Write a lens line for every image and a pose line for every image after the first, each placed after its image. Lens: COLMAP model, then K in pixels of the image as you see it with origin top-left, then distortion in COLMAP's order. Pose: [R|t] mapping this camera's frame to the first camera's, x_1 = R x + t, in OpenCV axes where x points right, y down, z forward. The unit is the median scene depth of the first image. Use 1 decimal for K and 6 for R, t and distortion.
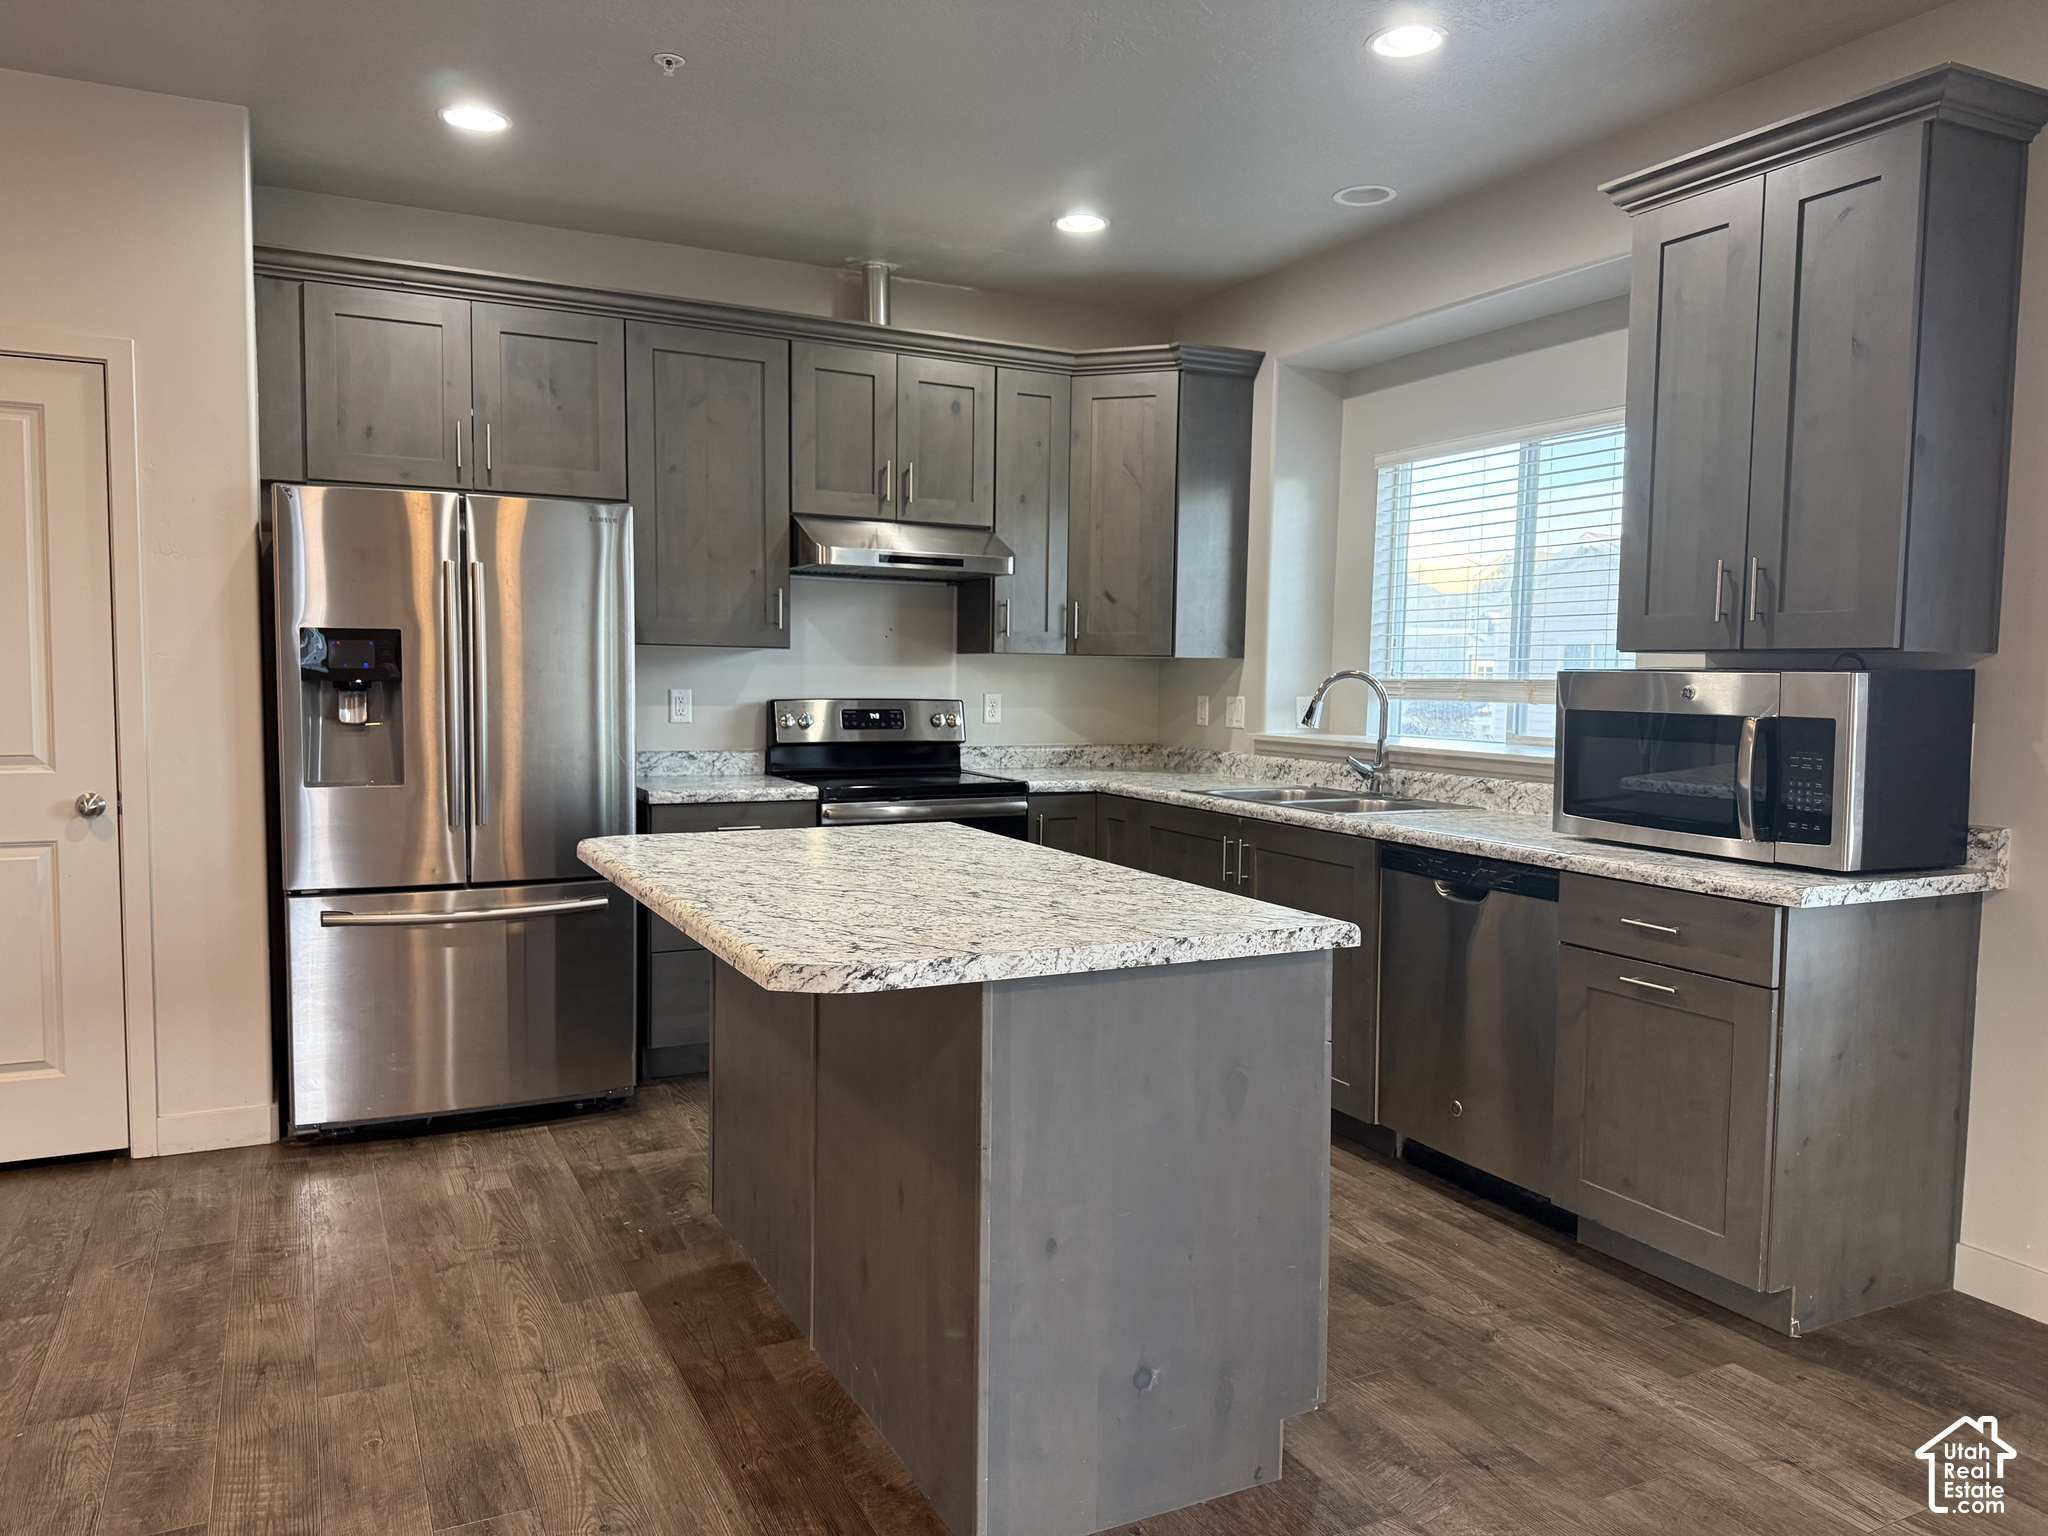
lens RADIAL K [[1465.9, 0, 1036.0], [0, 1465.9, 774.6], [0, 0, 1]] dist [0.037948, -0.057607]
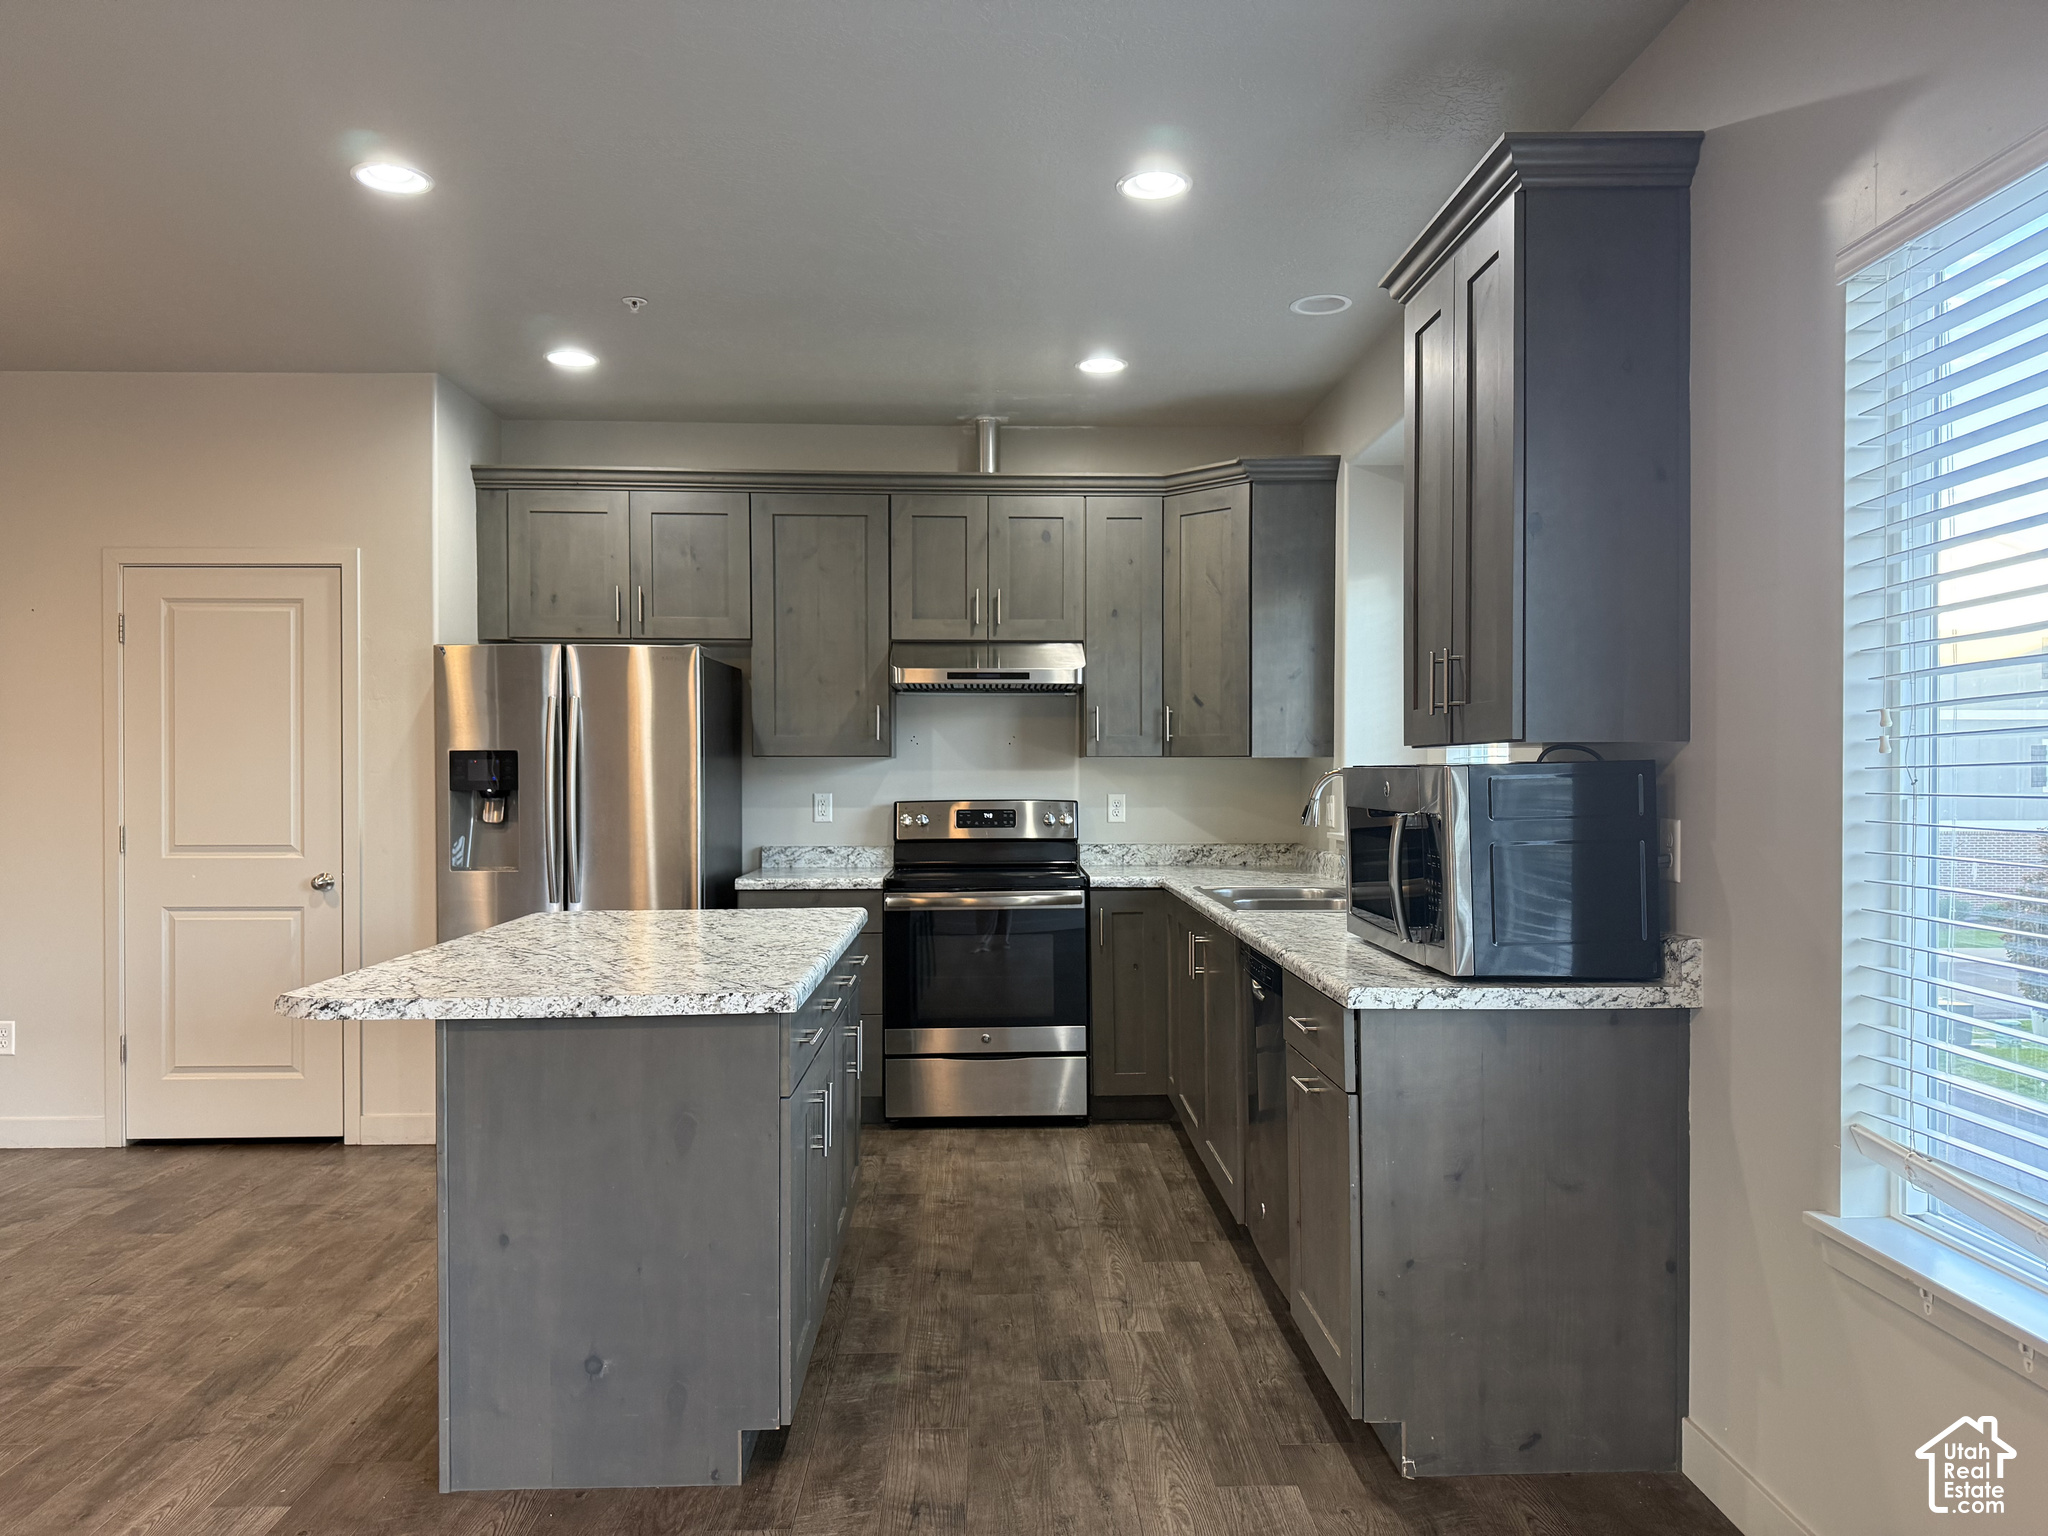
lens RADIAL K [[1465.9, 0, 1034.6], [0, 1465.9, 764.0], [0, 0, 1]] dist [0.037948, -0.057607]
pose [[0.905500, -0.018037, -0.423962, 0.576066], [-0.014477, 0.997202, -0.073344, 0.002315], [0.424098, 0.072551, 0.902705, 0.020453]]
